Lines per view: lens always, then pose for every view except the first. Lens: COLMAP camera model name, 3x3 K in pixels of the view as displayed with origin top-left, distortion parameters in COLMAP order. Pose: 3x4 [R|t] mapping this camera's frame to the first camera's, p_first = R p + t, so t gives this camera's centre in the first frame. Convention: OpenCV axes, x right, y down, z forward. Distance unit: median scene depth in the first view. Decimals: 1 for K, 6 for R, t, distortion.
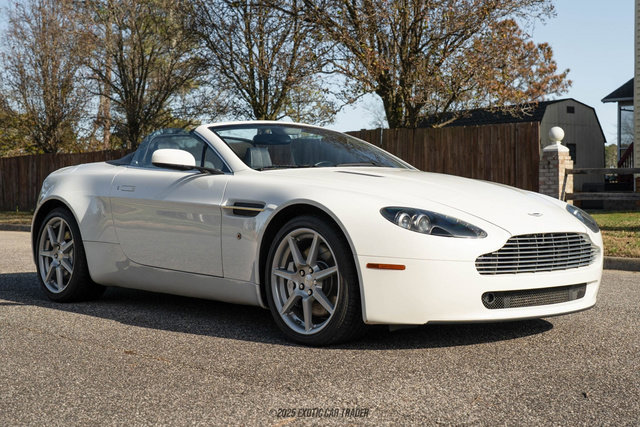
lens RADIAL K [[1193.1, 0, 322.8], [0, 1193.1, 238.4], [0, 0, 1]] dist [0.028421, 0.000000]
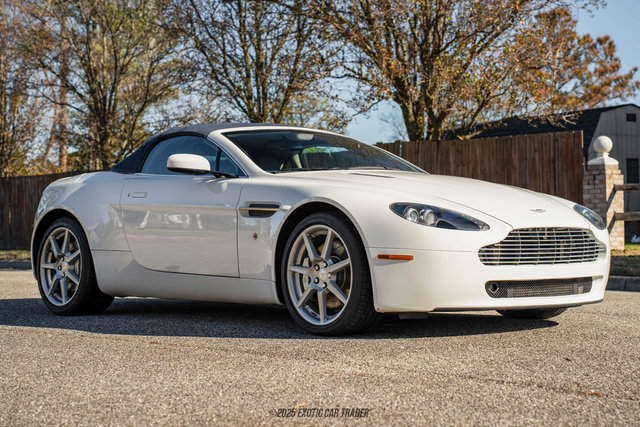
lens RADIAL K [[1595.2, 0, 319.9], [0, 1595.2, 214.3], [0, 0, 1]] dist [0.394793, 0.000000]
pose [[0.999946, -0.008438, -0.006106, -0.002202], [0.008111, 0.998627, -0.051743, 0.021965], [0.006534, 0.051691, 0.998642, -0.165294]]
